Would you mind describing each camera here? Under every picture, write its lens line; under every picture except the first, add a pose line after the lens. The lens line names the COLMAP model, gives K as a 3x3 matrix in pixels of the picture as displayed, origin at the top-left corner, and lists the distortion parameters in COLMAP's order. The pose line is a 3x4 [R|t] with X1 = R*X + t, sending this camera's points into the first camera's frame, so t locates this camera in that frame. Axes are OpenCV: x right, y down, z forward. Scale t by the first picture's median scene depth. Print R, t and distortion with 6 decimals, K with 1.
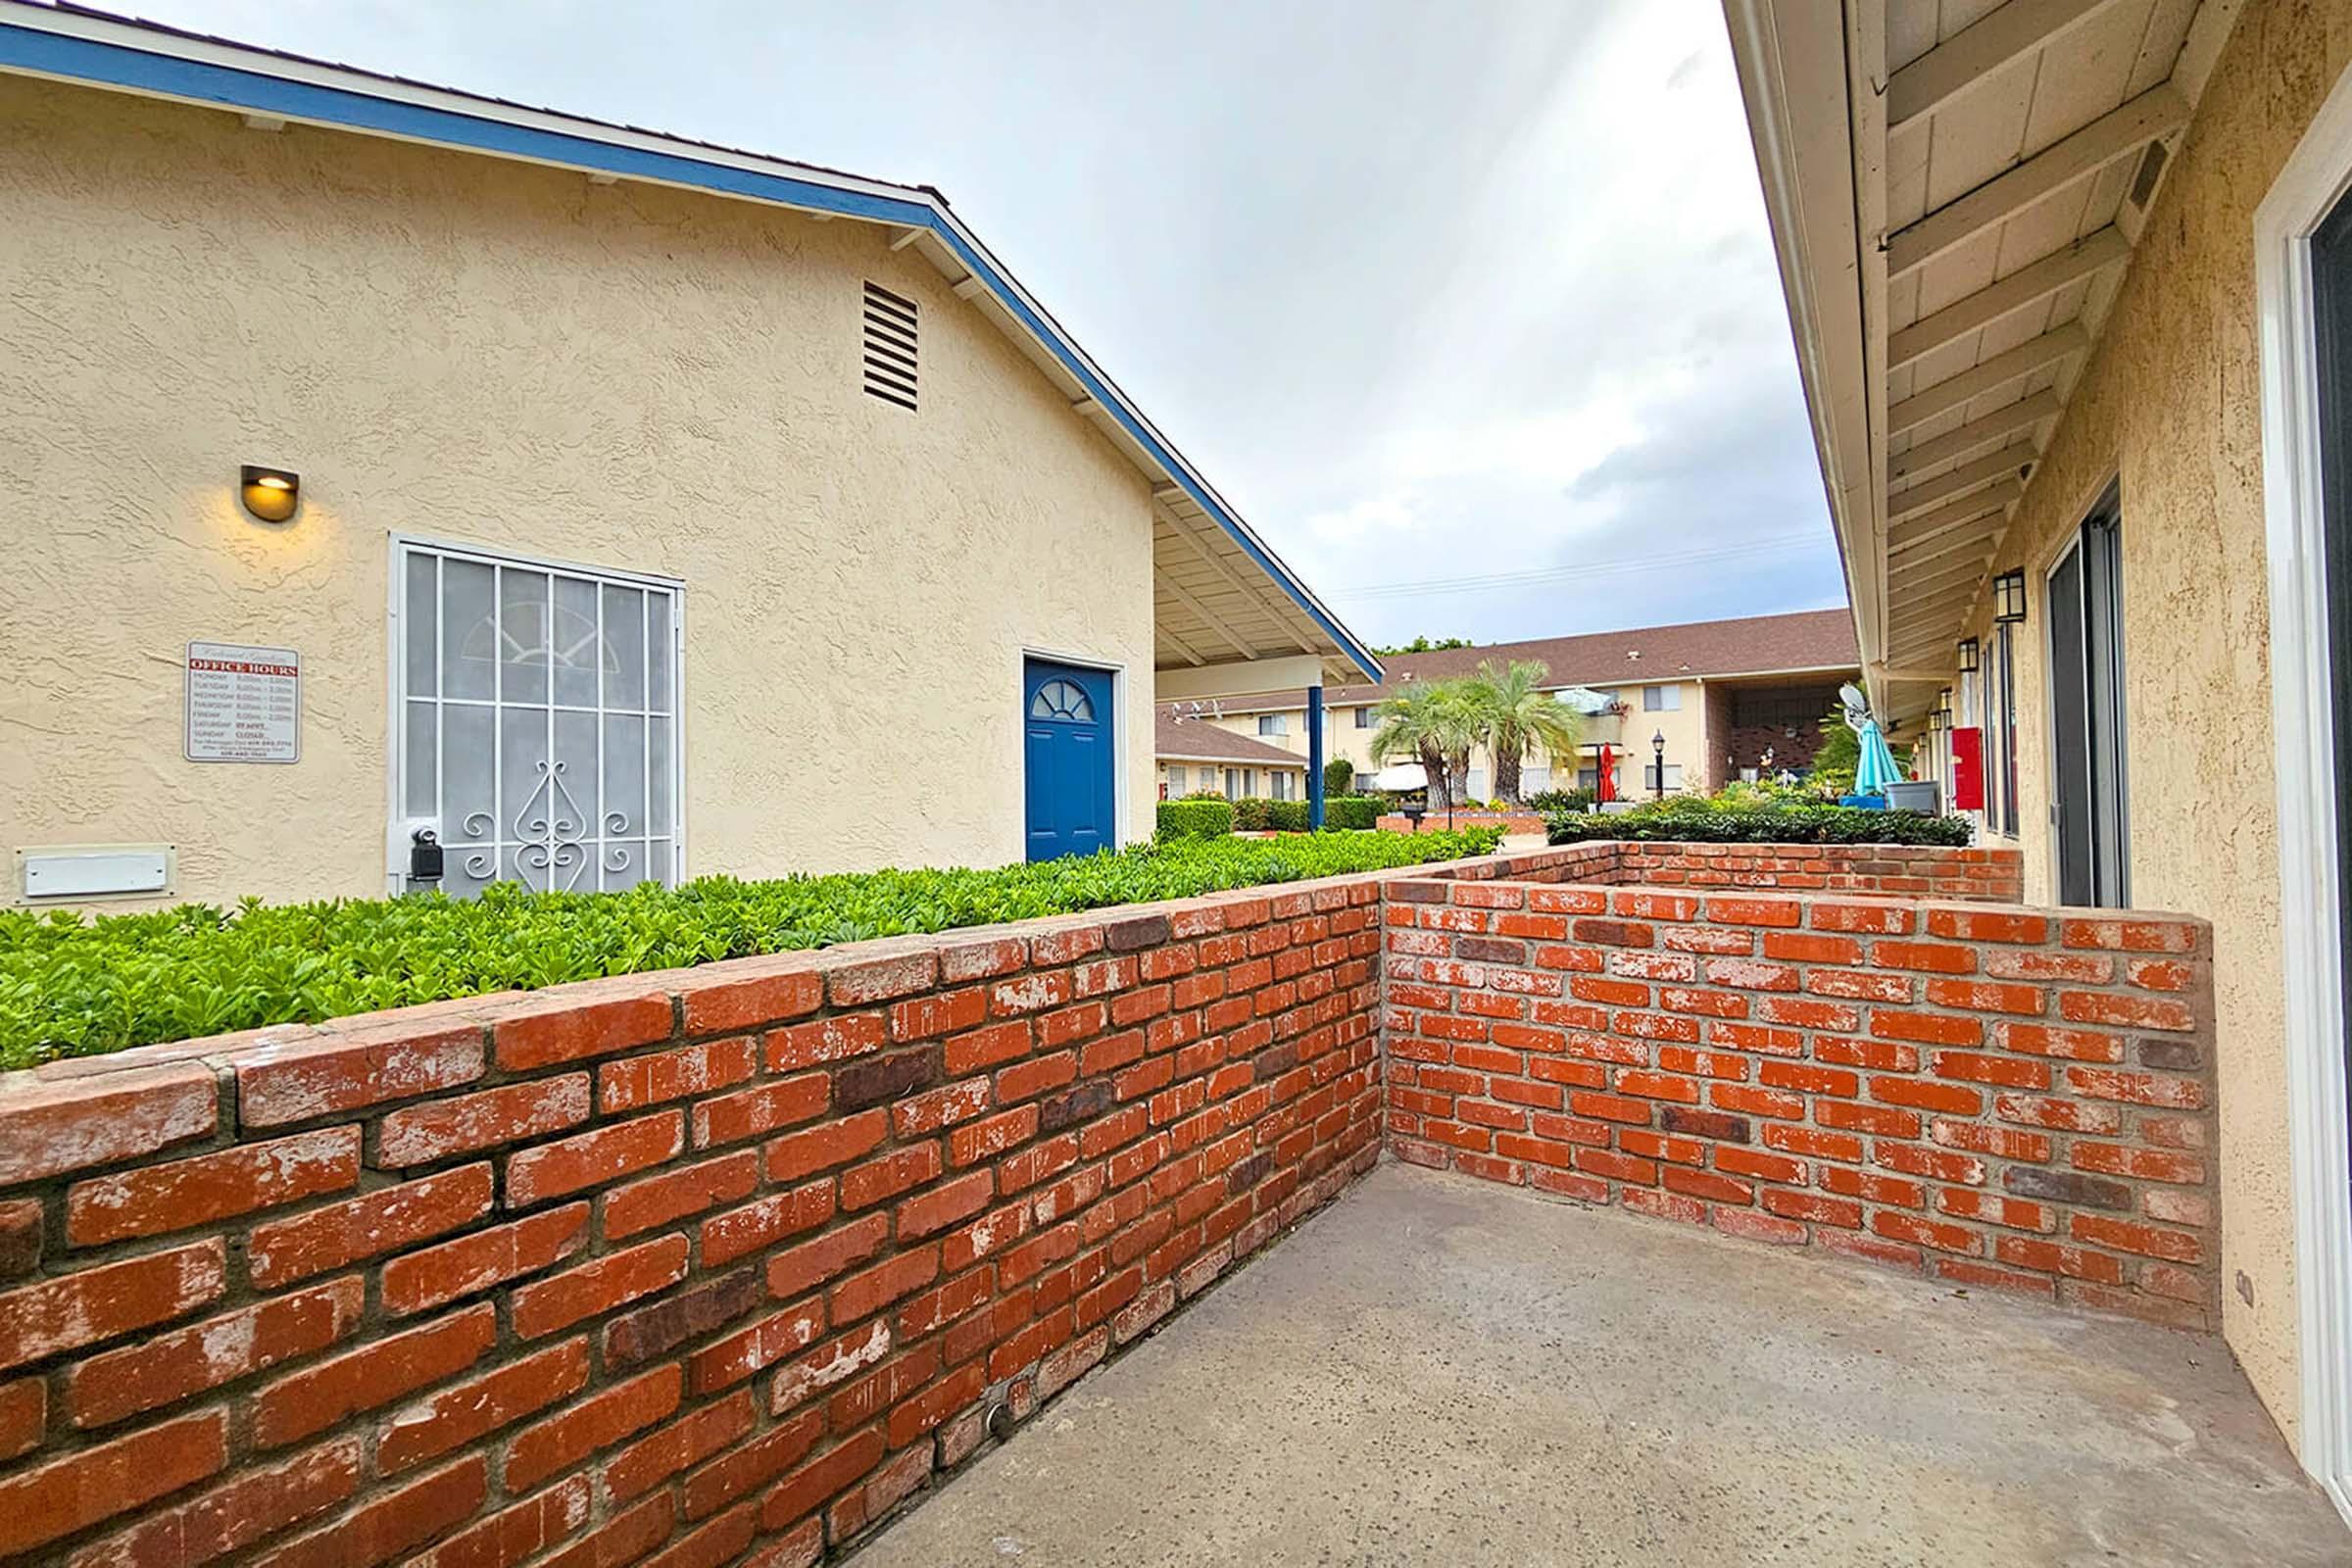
lens RADIAL K [[959.4, 0, 1179.1], [0, 959.4, 782.5], [0, 0, 1]] dist [-0.008121, 0.002810]
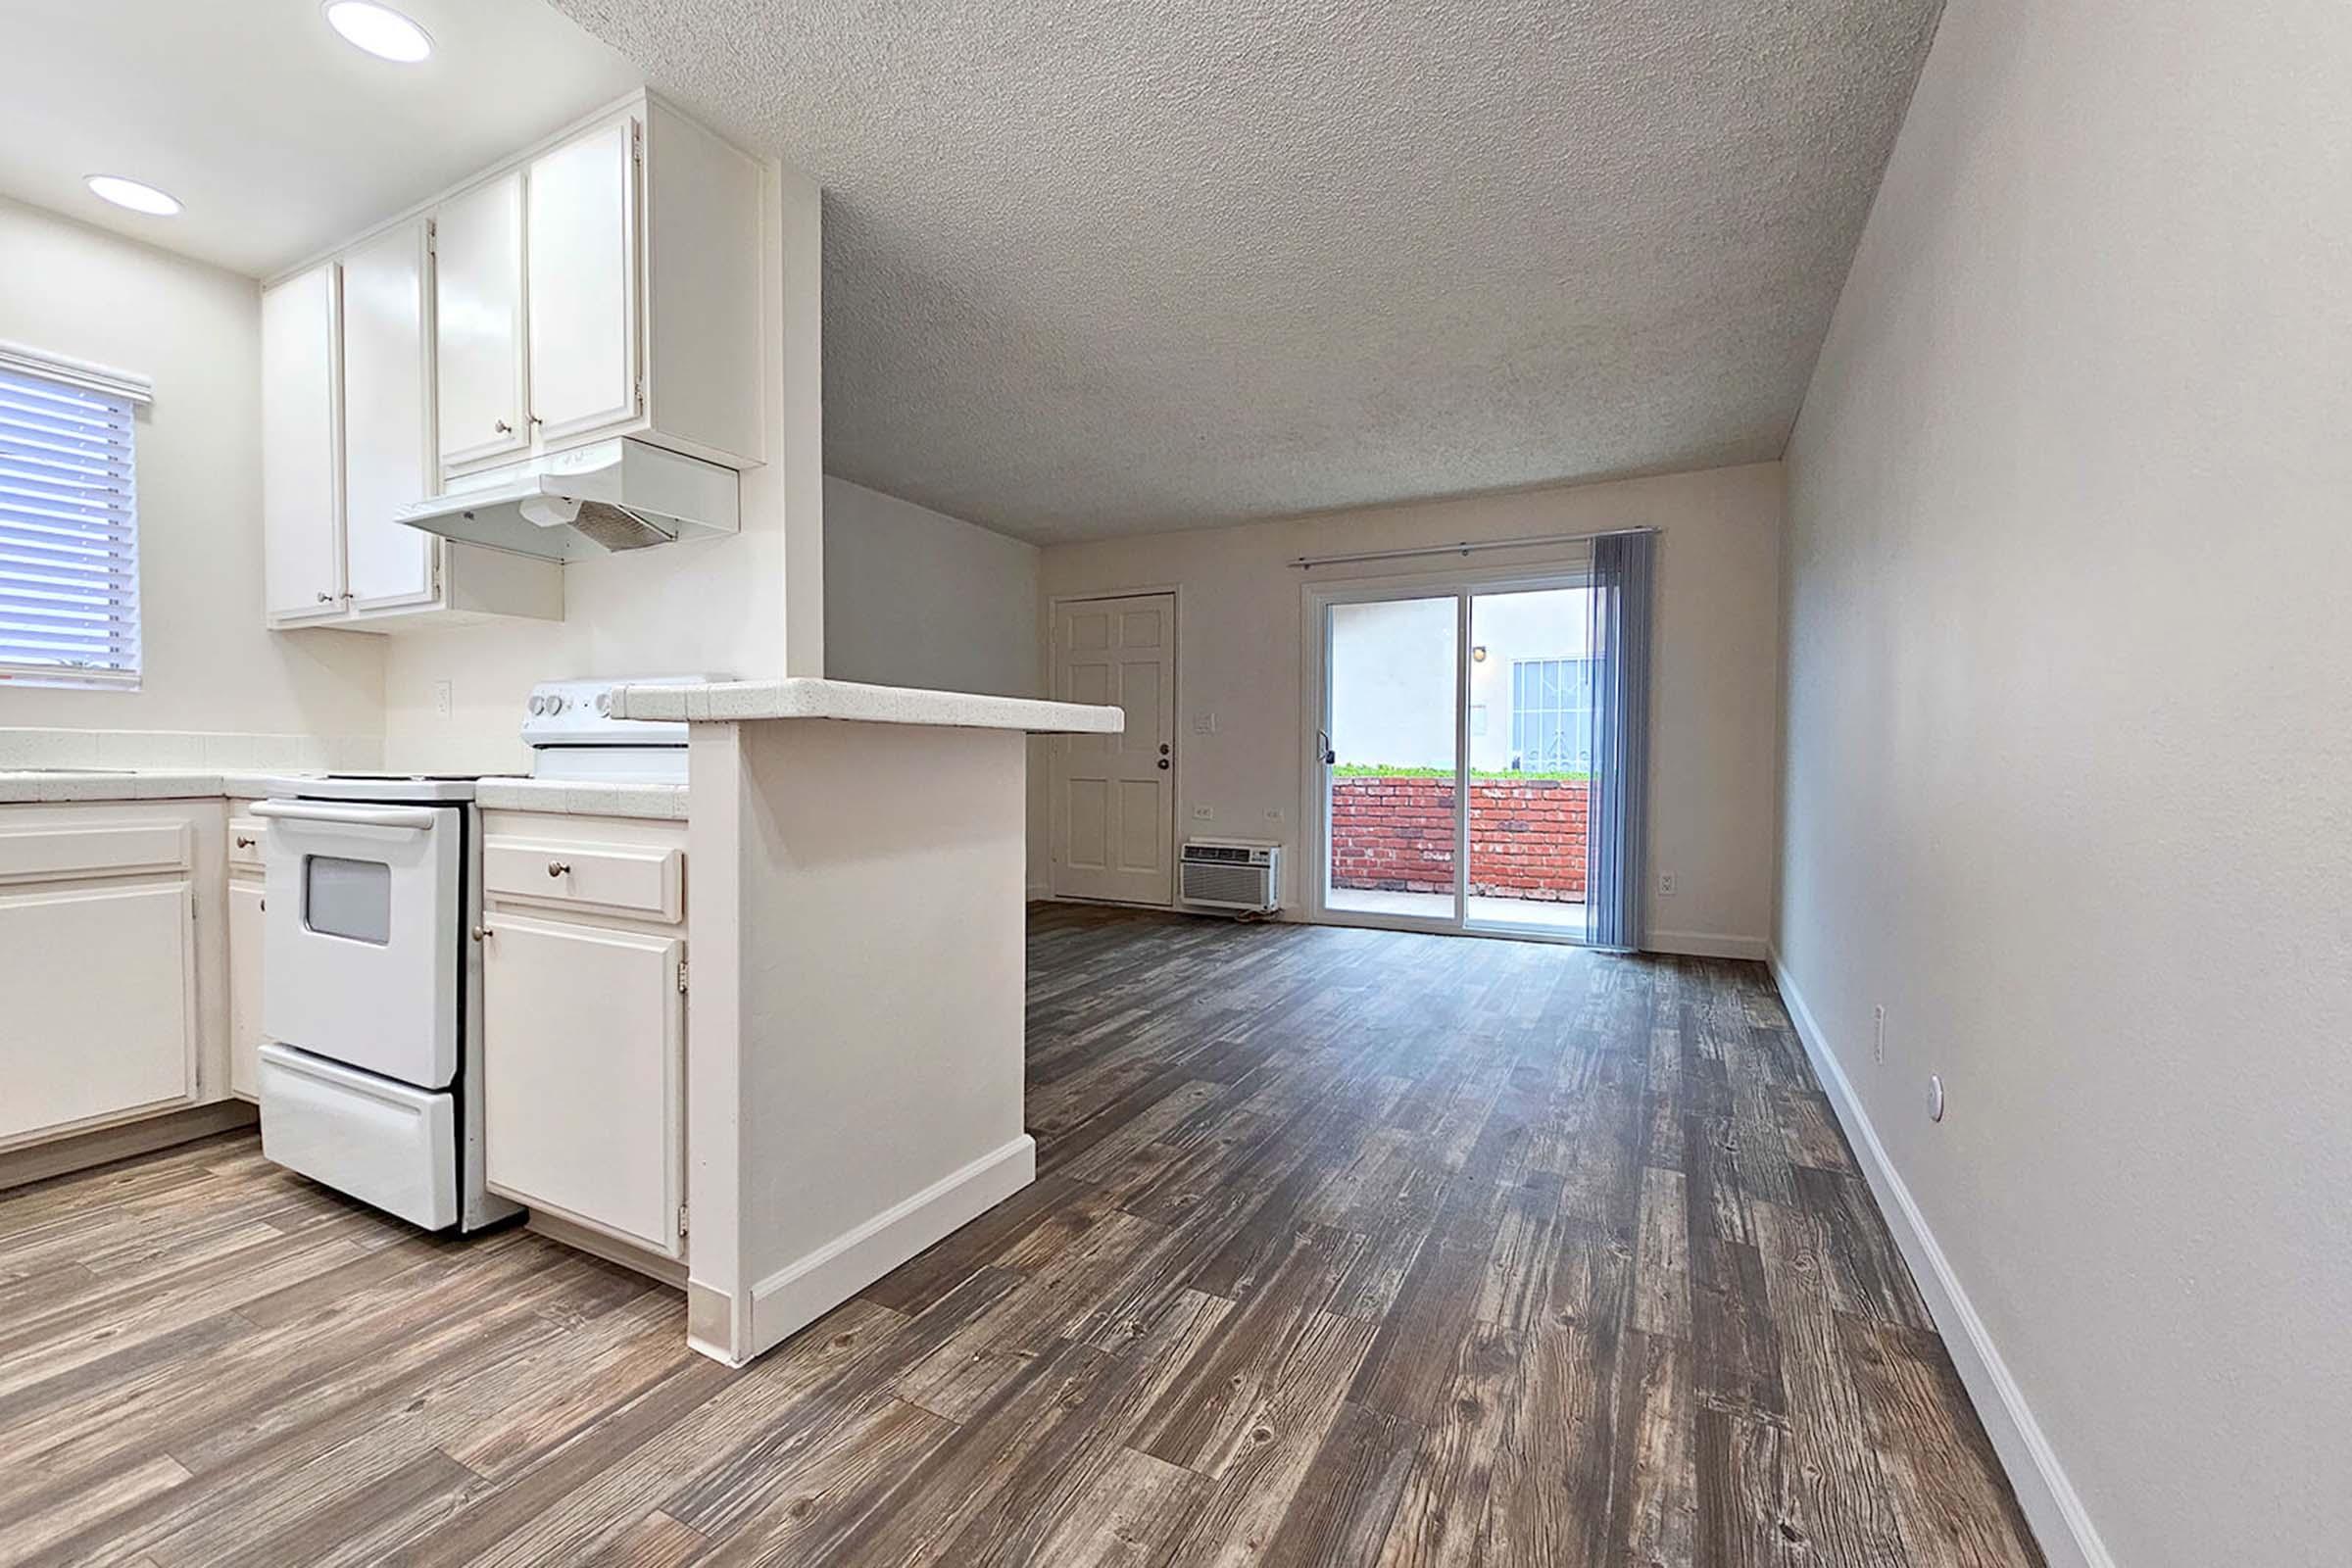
lens RADIAL K [[959.4, 0, 1179.1], [0, 959.4, 782.5], [0, 0, 1]] dist [-0.008121, 0.002810]
pose [[0.159378, 0.034235, -0.986624, 3.002912], [0.014294, 0.999214, 0.036981, 0.008531], [0.987114, -0.019997, 0.158763, -0.777906]]
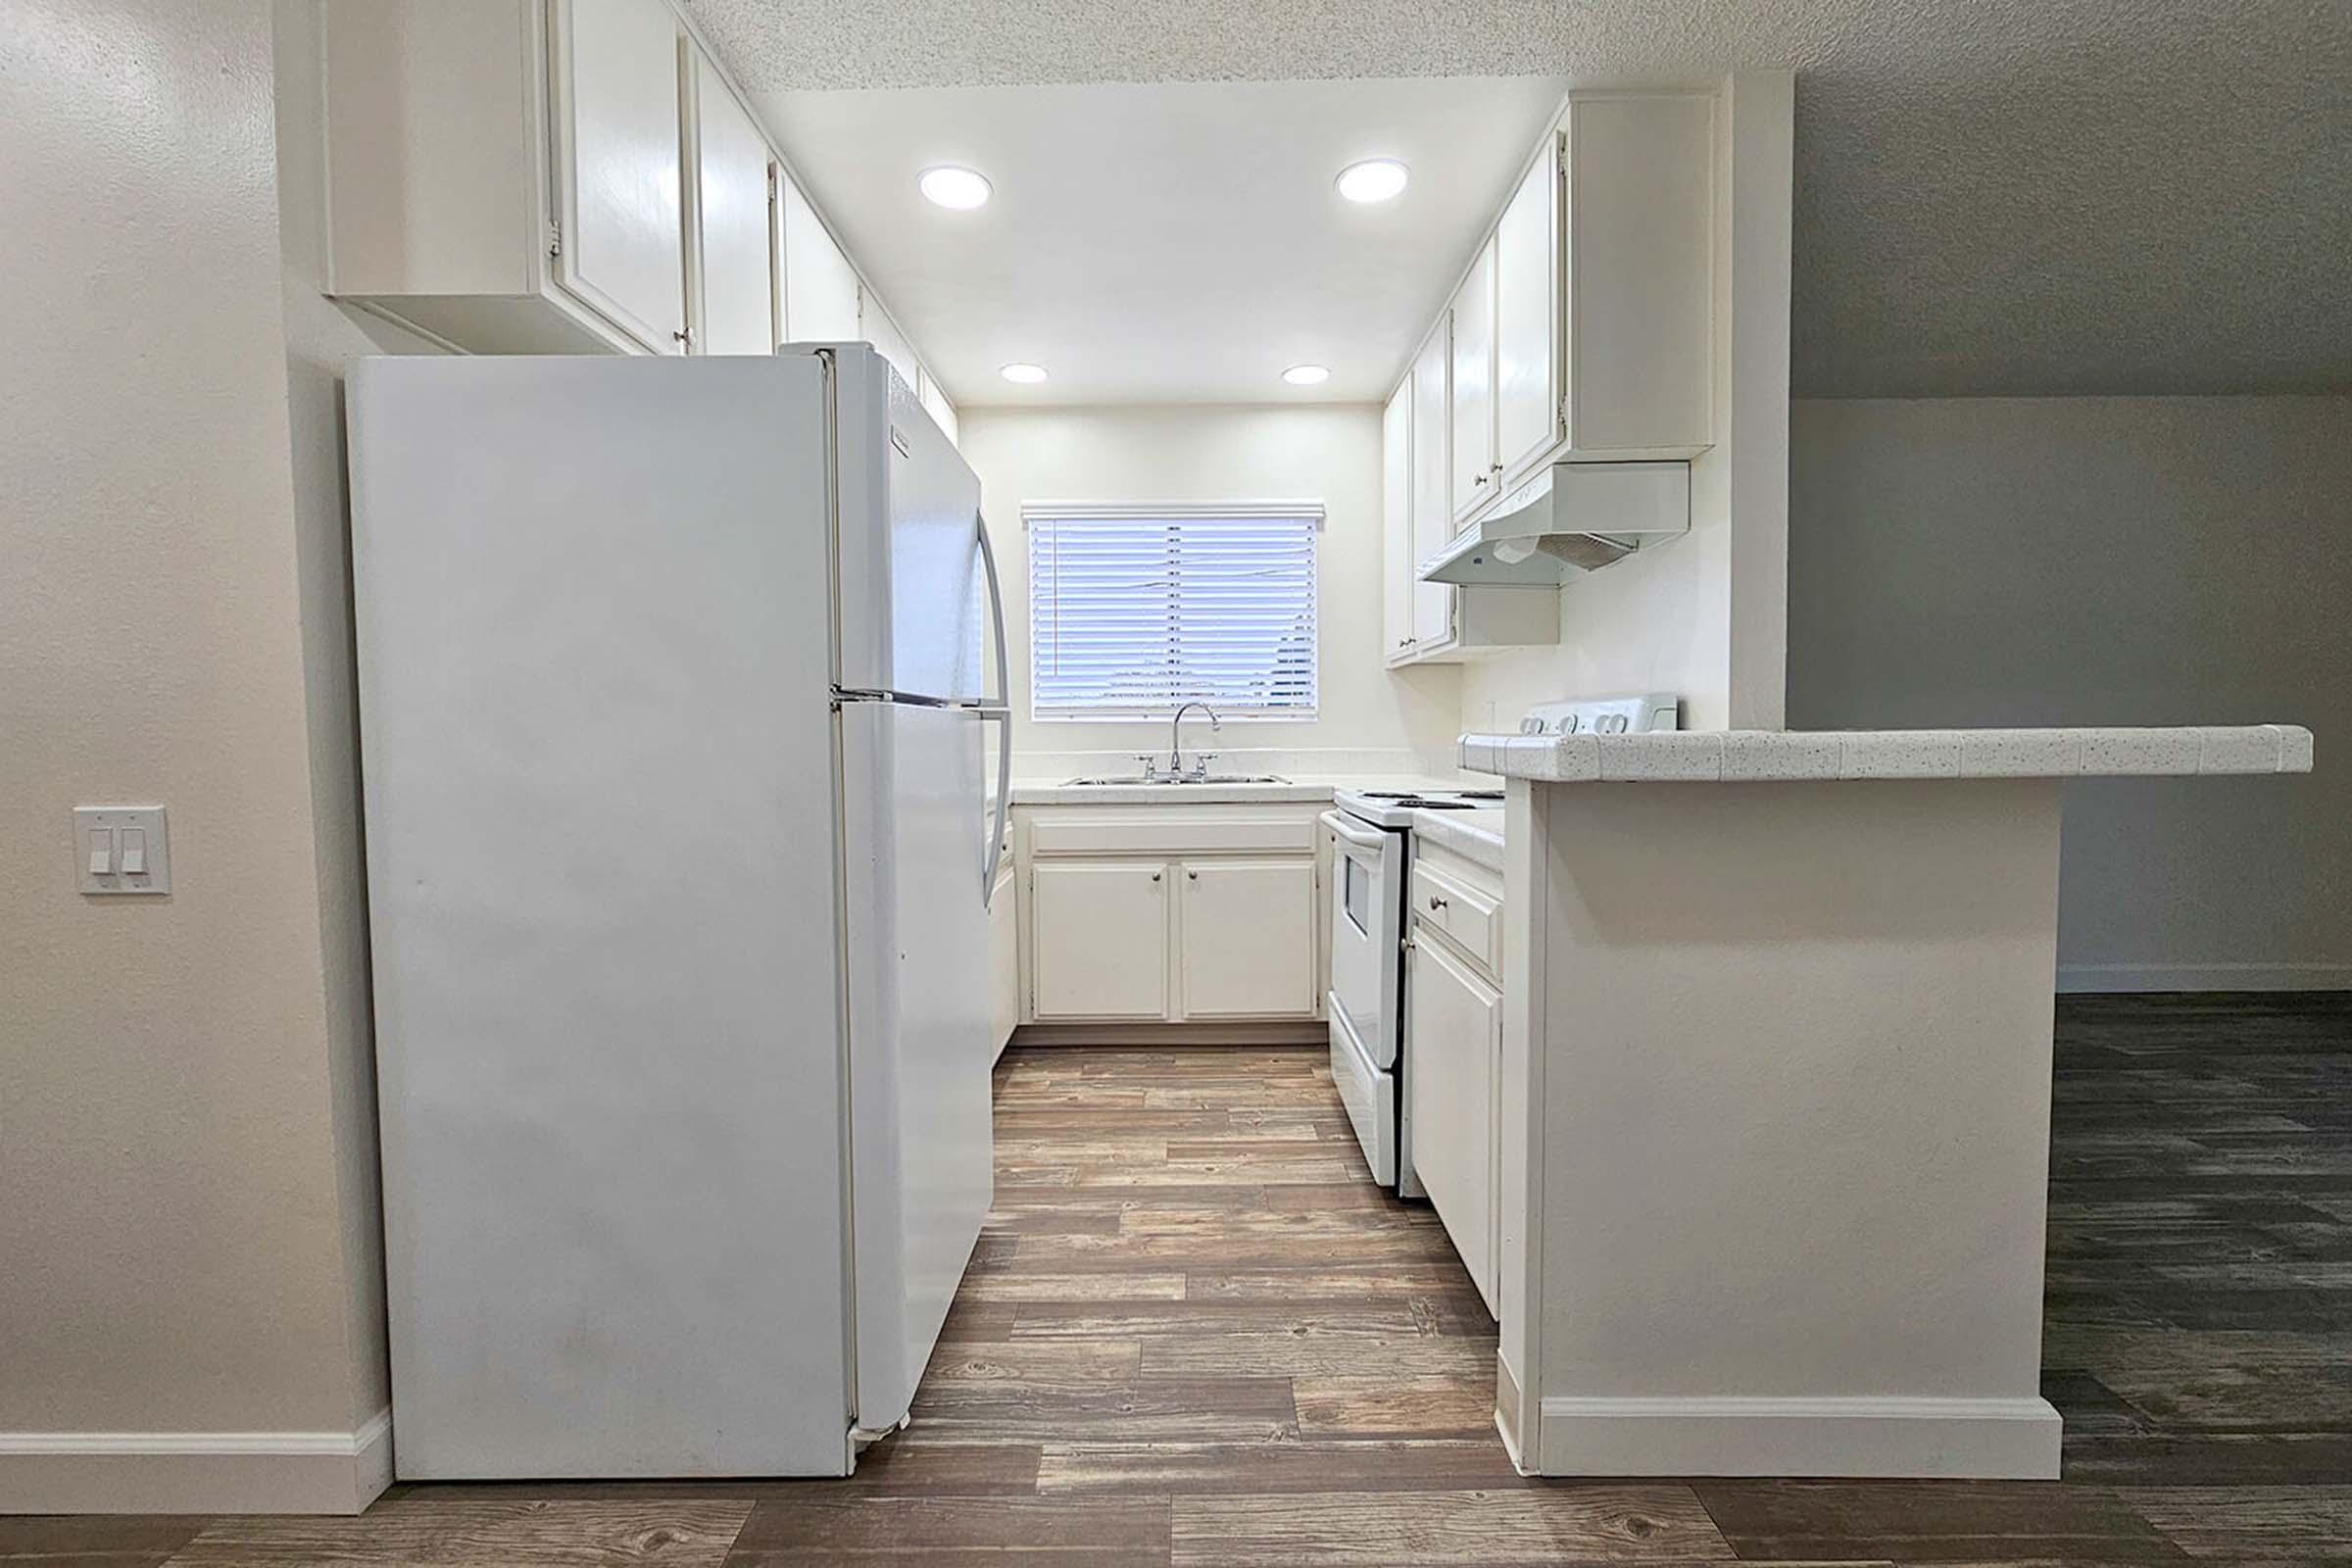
lens RADIAL K [[959.4, 0, 1179.1], [0, 959.4, 782.5], [0, 0, 1]] dist [-0.008121, 0.002810]
pose [[-0.808955, 0.046240, -0.586049, 2.814080], [0.029928, 0.998848, 0.037499, -0.046139], [0.587108, 0.012796, -0.809407, -0.602608]]
